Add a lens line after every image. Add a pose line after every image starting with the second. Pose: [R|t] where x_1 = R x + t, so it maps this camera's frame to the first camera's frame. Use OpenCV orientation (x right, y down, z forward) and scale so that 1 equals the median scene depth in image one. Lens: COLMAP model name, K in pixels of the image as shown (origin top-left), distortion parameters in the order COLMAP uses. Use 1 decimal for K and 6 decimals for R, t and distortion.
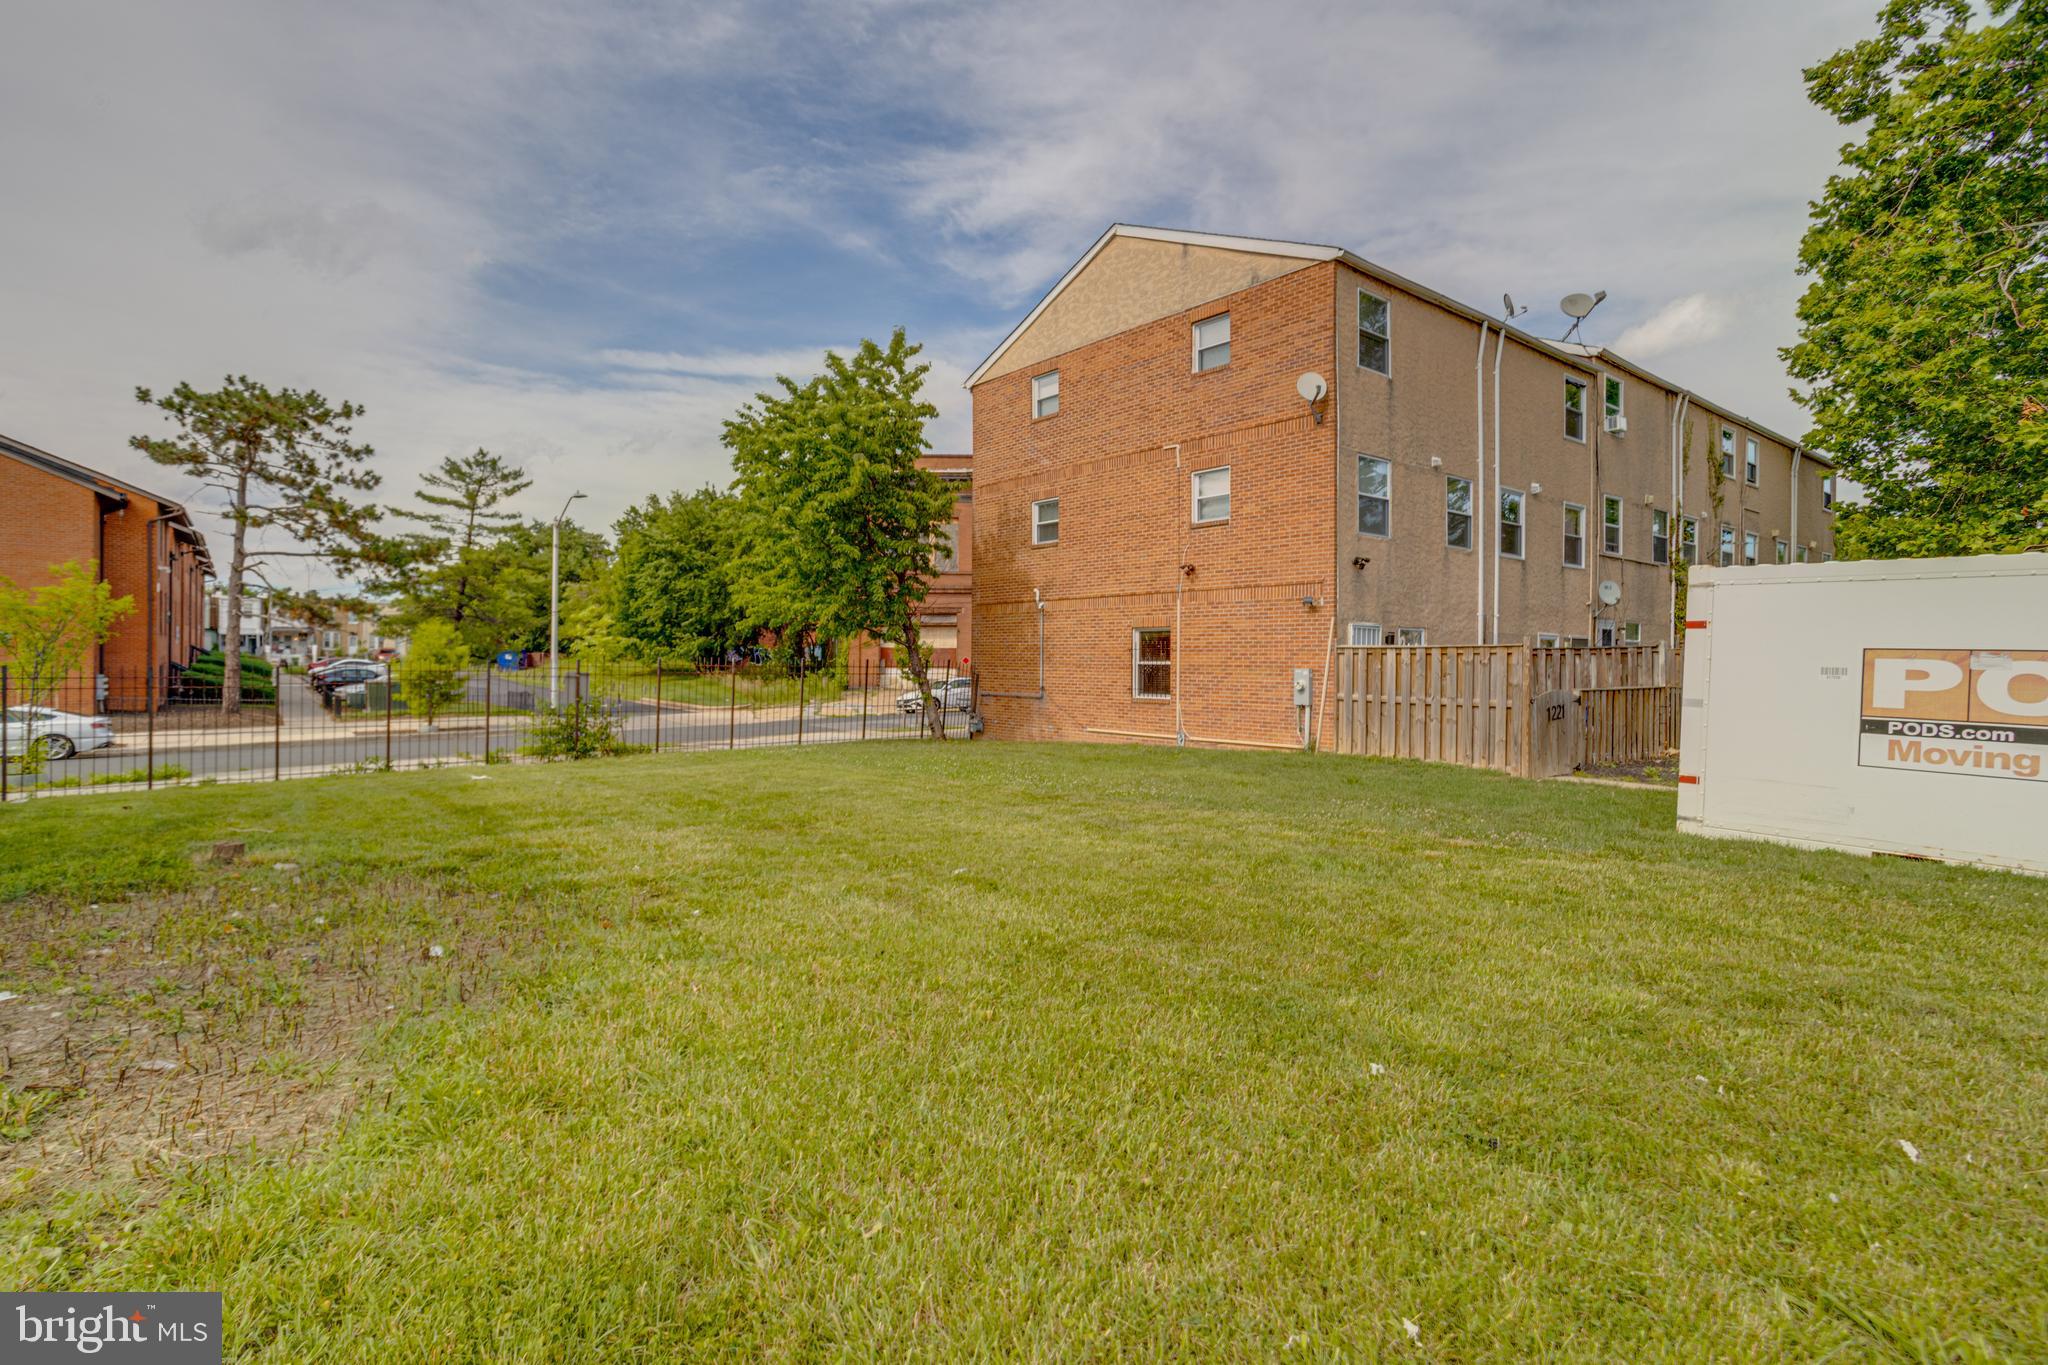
lens RADIAL K [[973.4, 0, 1020.4], [0, 973.4, 660.2], [0, 0, 1]] dist [-0.019367, 0.000397]
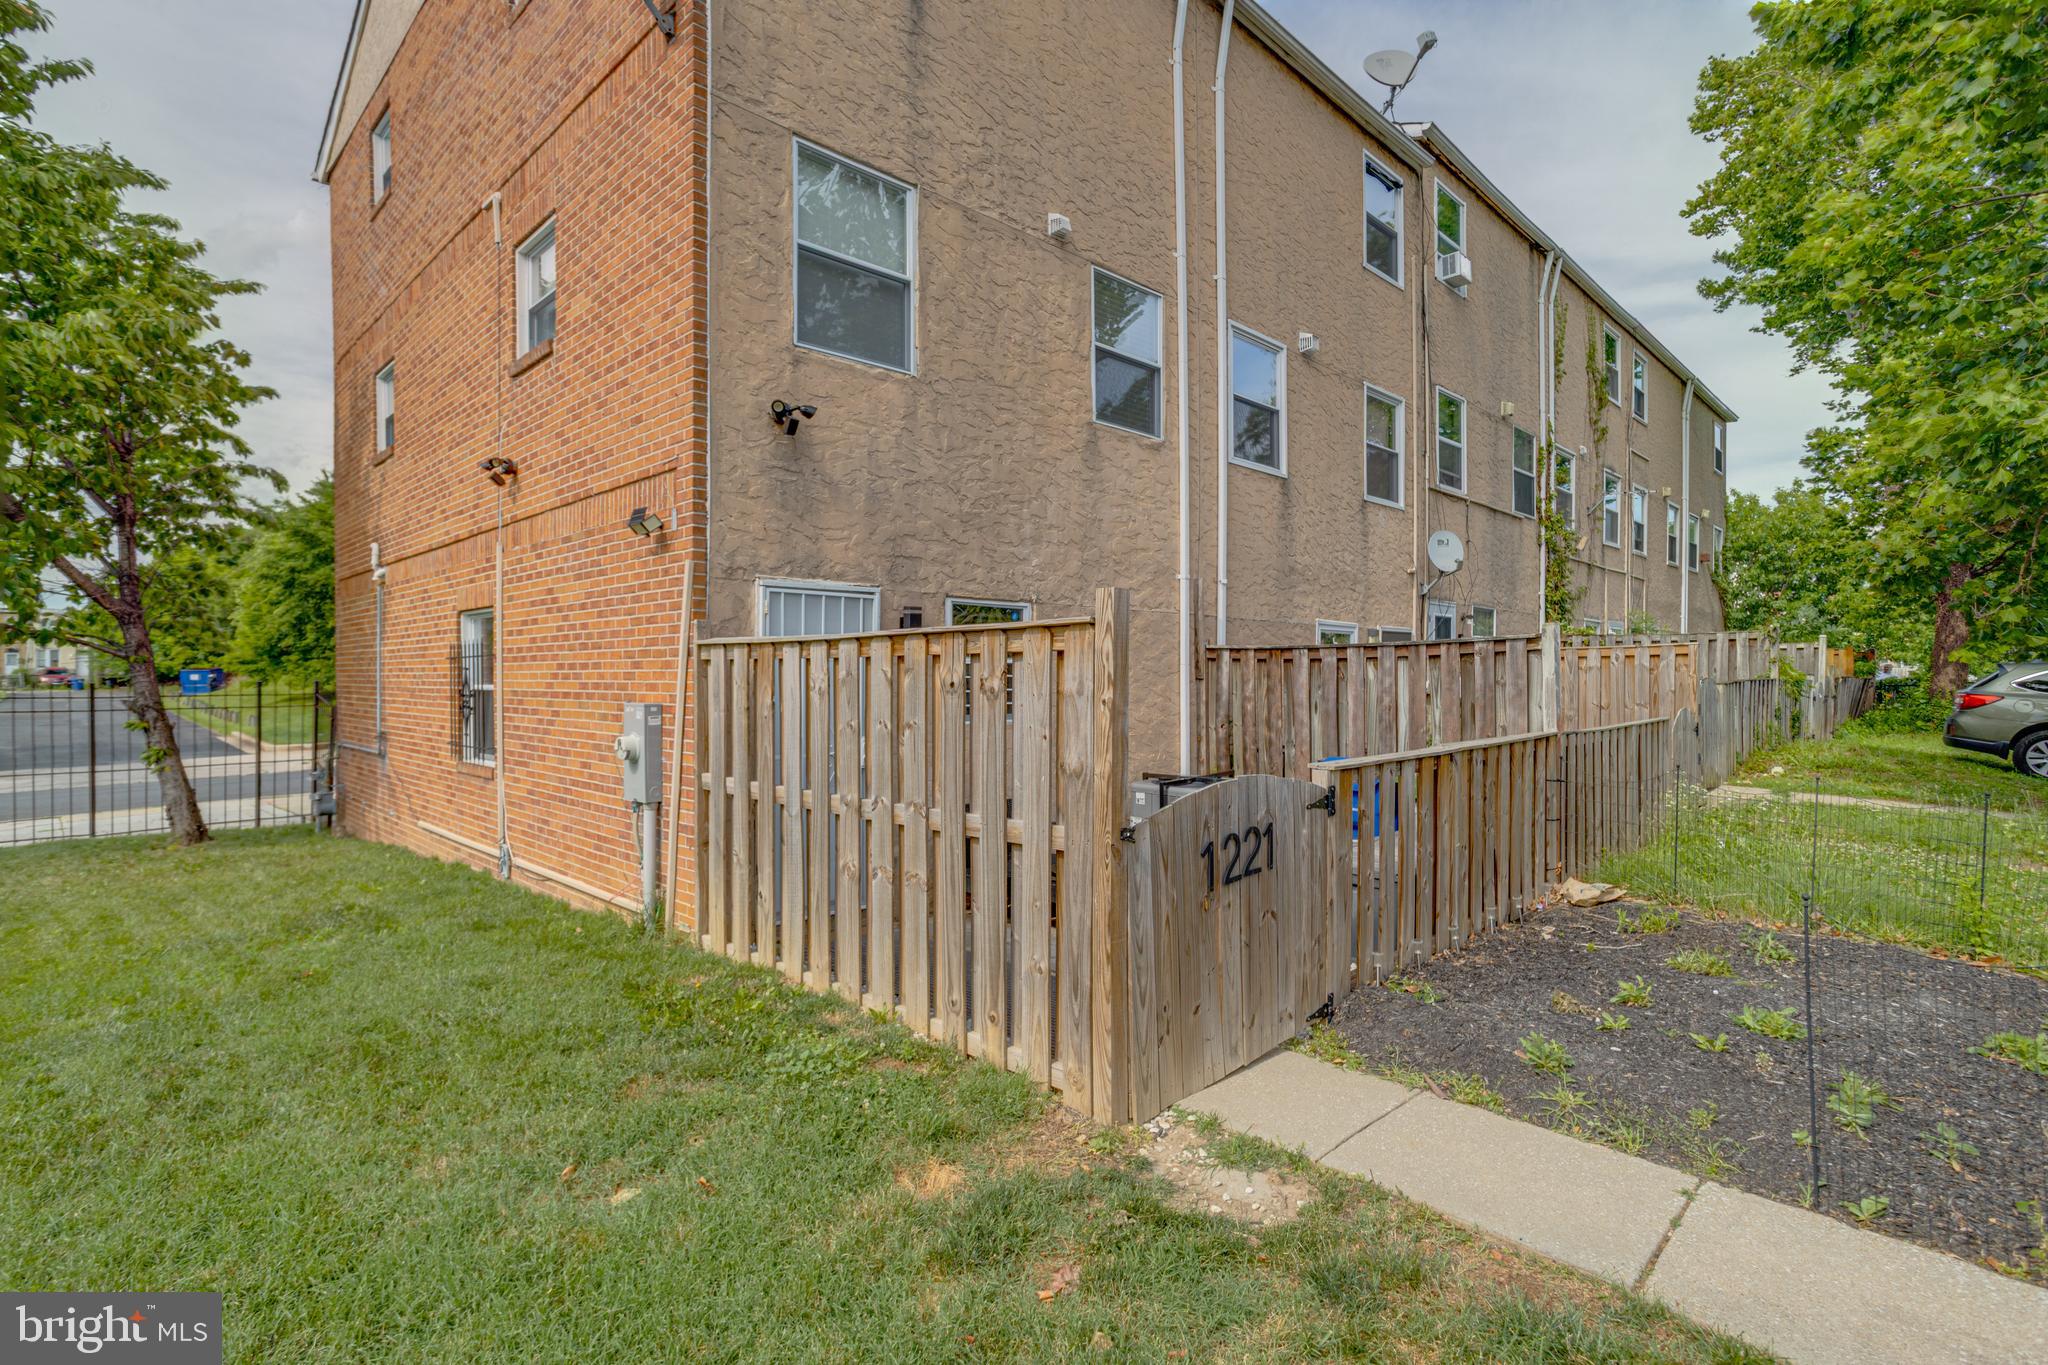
lens RADIAL K [[993.6, 0, 1005.4], [0, 993.6, 684.8], [0, 0, 1]] dist [-0.062705, 0.049672]
pose [[0.993722, -0.012144, 0.111216, 0.345145], [0.010737, 0.999855, 0.013241, -0.001777], [-0.111361, -0.011963, 0.993708, 0.545160]]
